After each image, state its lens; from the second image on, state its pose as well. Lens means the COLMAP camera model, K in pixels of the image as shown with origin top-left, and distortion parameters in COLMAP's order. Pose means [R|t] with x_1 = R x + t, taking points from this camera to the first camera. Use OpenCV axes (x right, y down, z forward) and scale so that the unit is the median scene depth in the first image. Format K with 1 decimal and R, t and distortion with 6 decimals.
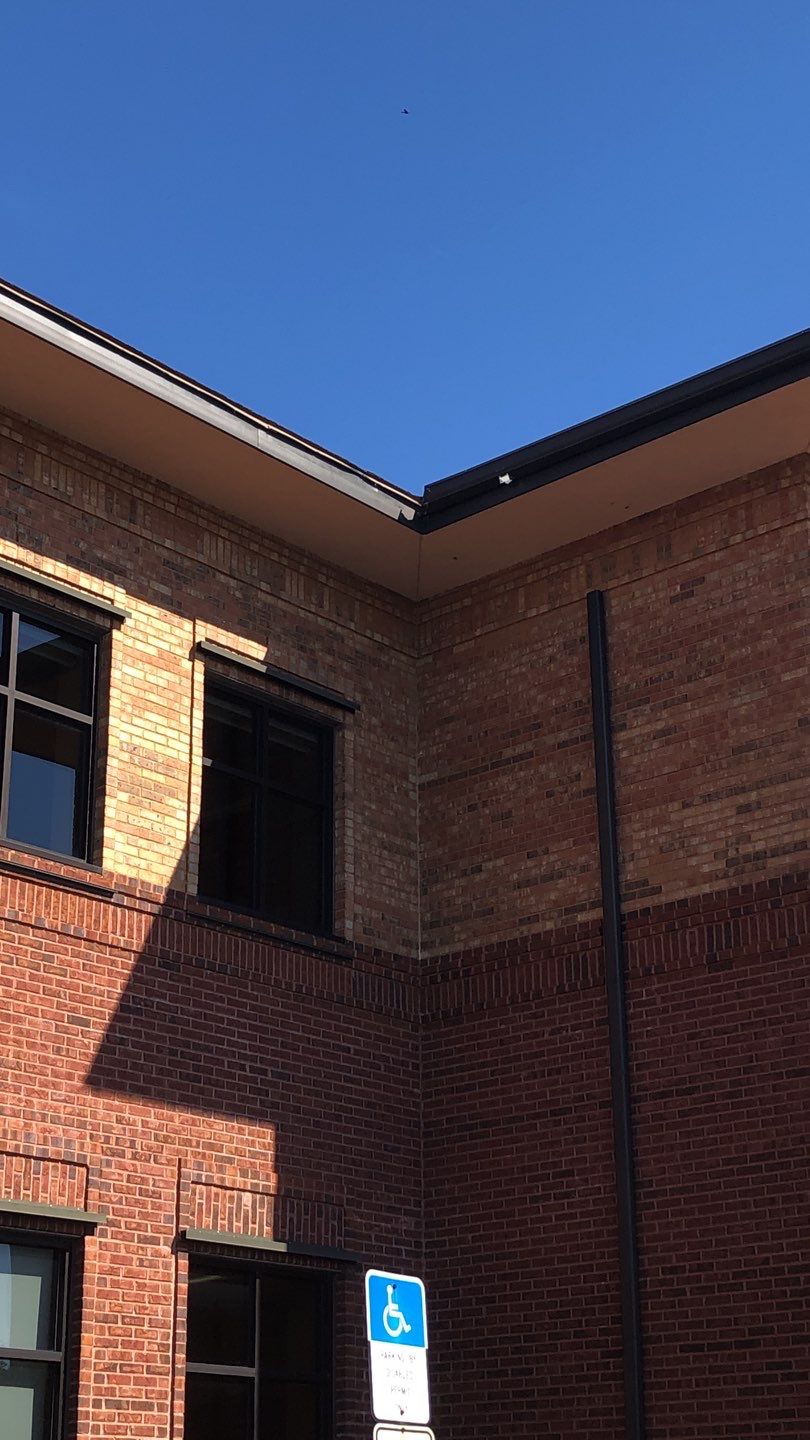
lens RADIAL K [[2144.9, 0, 394.1], [0, 2144.9, 712.8], [0, 0, 1]] dist [0.121455, 0.000000]
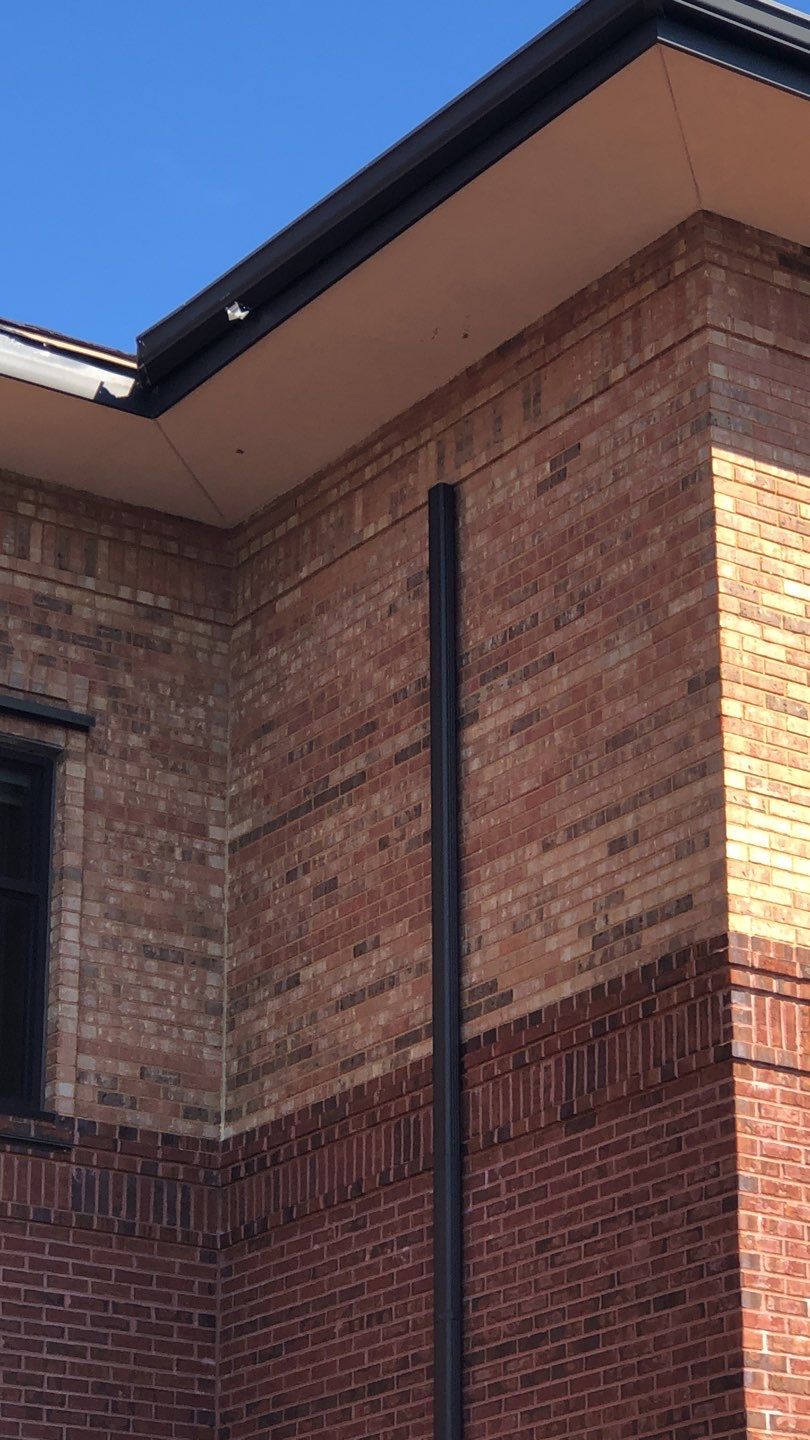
lens RADIAL K [[3730.4, 0, 406.3], [0, 3730.4, 722.4], [0, 0, 1]] dist [-0.104576, 0.000000]
pose [[0.966962, -0.087235, -0.239528, 0.329828], [0.087953, 0.996095, -0.007711, 0.014140], [0.239265, -0.013611, 0.970859, 0.027388]]
